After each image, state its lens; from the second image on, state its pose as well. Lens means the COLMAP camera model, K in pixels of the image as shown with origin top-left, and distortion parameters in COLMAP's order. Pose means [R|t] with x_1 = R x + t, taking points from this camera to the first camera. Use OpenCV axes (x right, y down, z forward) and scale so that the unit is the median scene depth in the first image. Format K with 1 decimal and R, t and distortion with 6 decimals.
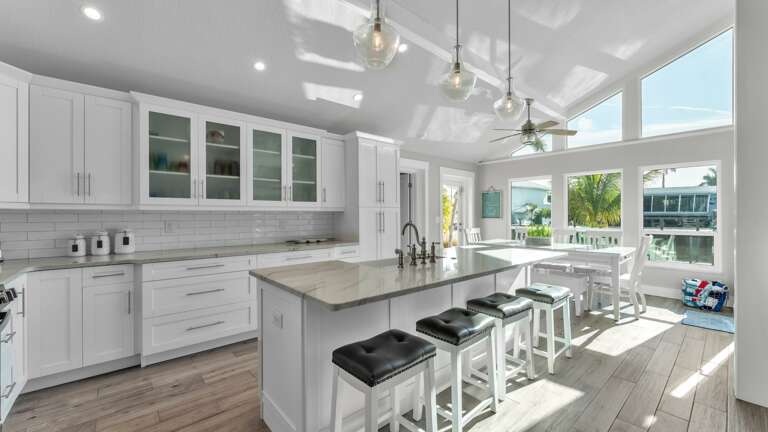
lens RADIAL K [[305.0, 0, 383.1], [0, 305.0, 214.5], [0, 0, 1]] dist [-0.000473, -0.000150]
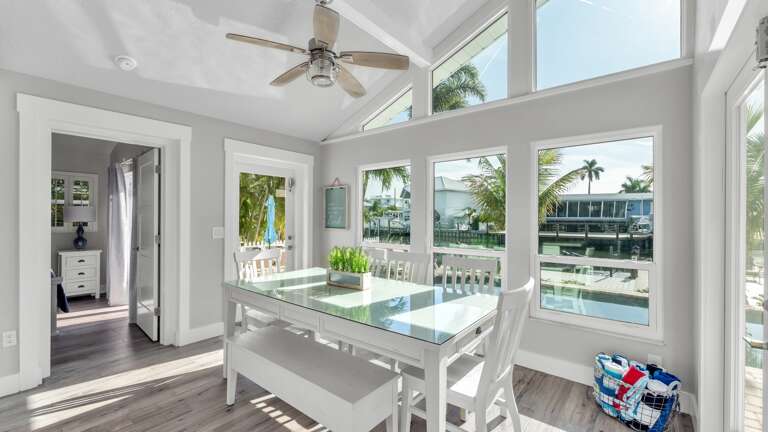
lens RADIAL K [[309.8, 0, 385.9], [0, 309.8, 216.9], [0, 0, 1]] dist [-0.001832, -0.000509]
pose [[0.987163, 0.007095, 0.159559, 0.401004], [-0.006761, 0.999974, -0.002634, -0.012896], [-0.159574, 0.001521, 0.987185, 0.397037]]
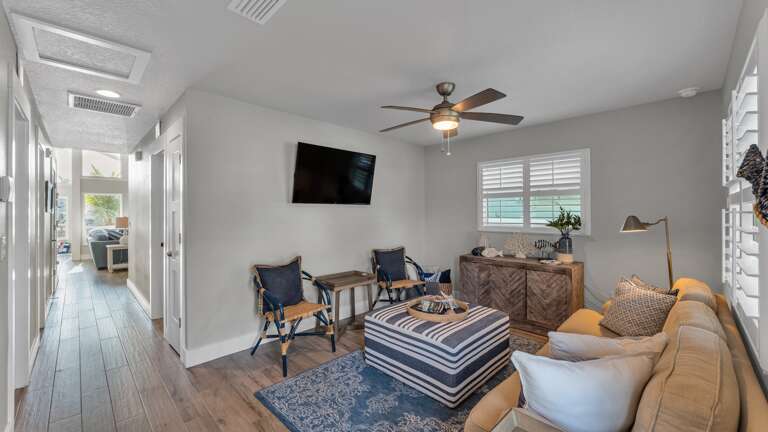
lens RADIAL K [[309.8, 0, 385.9], [0, 309.8, 216.9], [0, 0, 1]] dist [-0.001832, -0.000509]
pose [[-0.065514, -0.002033, 0.997850, -1.204827], [-0.000588, 0.999998, 0.001998, -0.003901], [-0.997852, -0.000456, -0.065515, -1.085573]]
